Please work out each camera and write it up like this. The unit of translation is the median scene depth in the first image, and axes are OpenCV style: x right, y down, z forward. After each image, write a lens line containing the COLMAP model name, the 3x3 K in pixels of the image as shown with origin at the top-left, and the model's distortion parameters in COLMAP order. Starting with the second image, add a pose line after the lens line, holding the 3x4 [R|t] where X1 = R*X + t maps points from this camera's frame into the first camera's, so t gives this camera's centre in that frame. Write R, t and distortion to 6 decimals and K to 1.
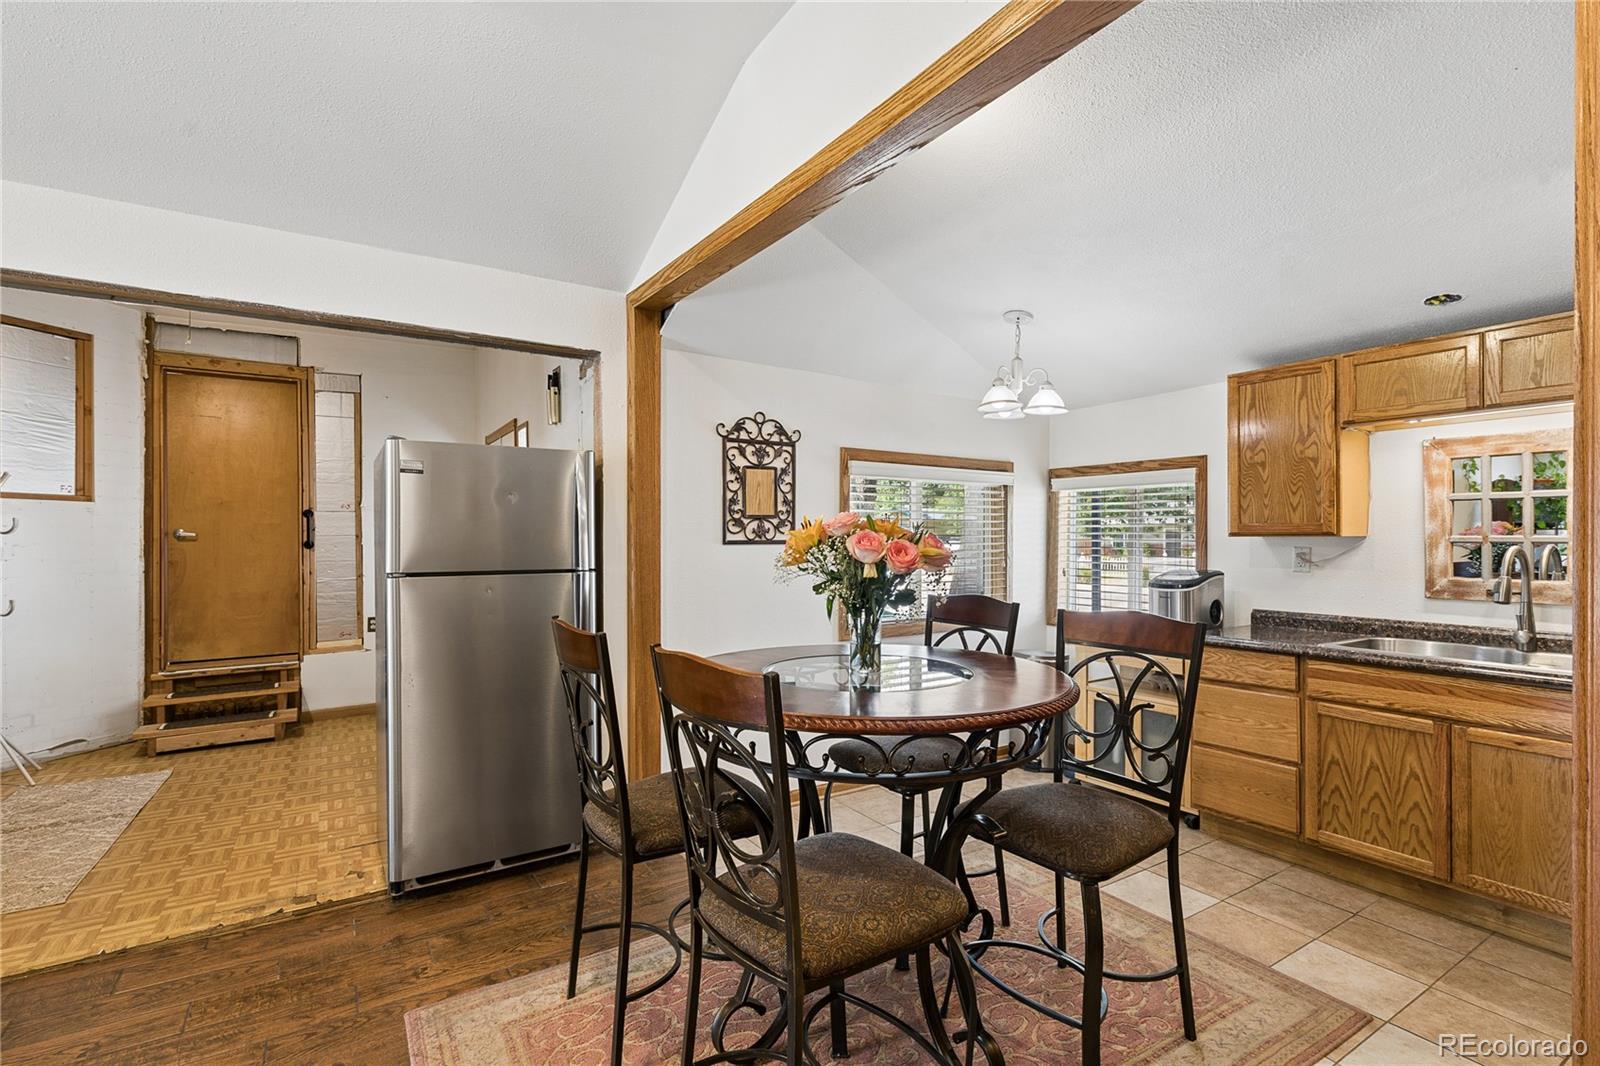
lens RADIAL K [[739.6, 0, 796.8], [0, 739.6, 538.8], [0, 0, 1]] dist [0.000570, 0.000030]
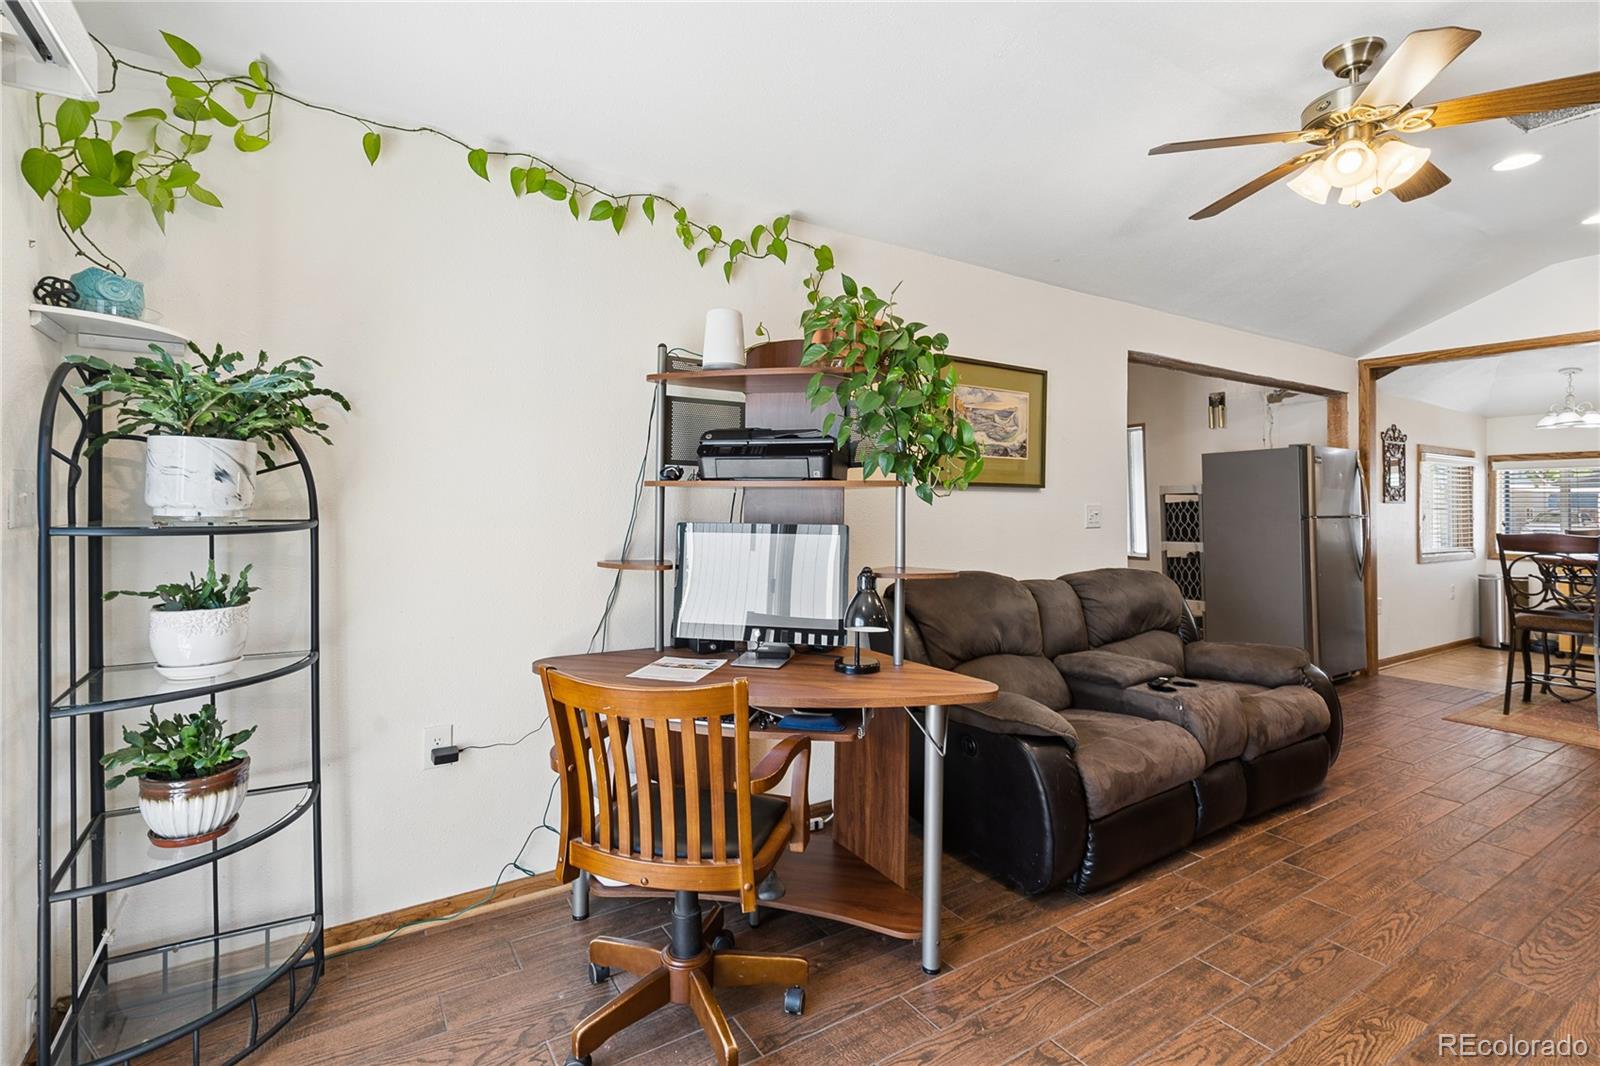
lens RADIAL K [[751.0, 0, 806.5], [0, 751.0, 489.2], [0, 0, 1]] dist [0.002883, 0.001517]
pose [[0.999980, 0.006308, 0.000258, -1.586022], [-0.006299, 0.999641, -0.026050, 0.034943], [-0.000422, 0.026048, 0.999661, -0.808141]]
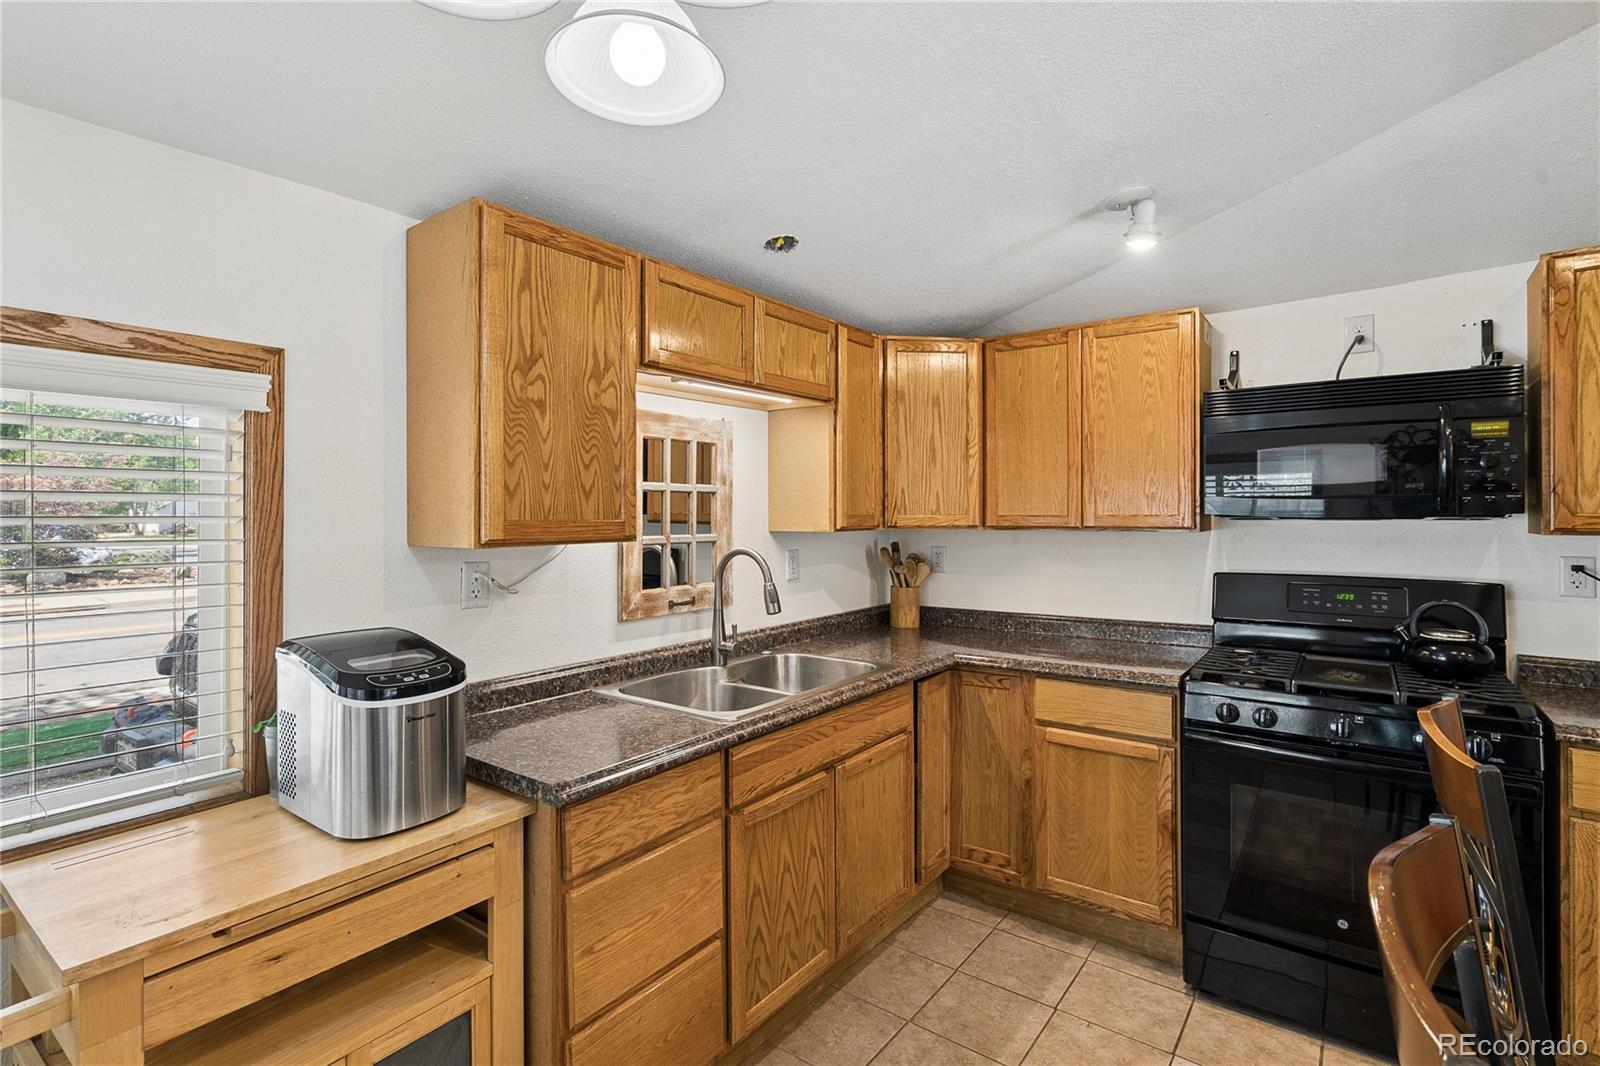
lens RADIAL K [[764.7, 0, 794.2], [0, 764.7, 506.8], [0, 0, 1]] dist [0.009691, 0.001086]
pose [[-0.344591, 0.010439, 0.938695, 0.077305], [0.006424, 0.999941, -0.008762, -0.026355], [-0.938731, 0.003011, -0.344638, 1.101015]]
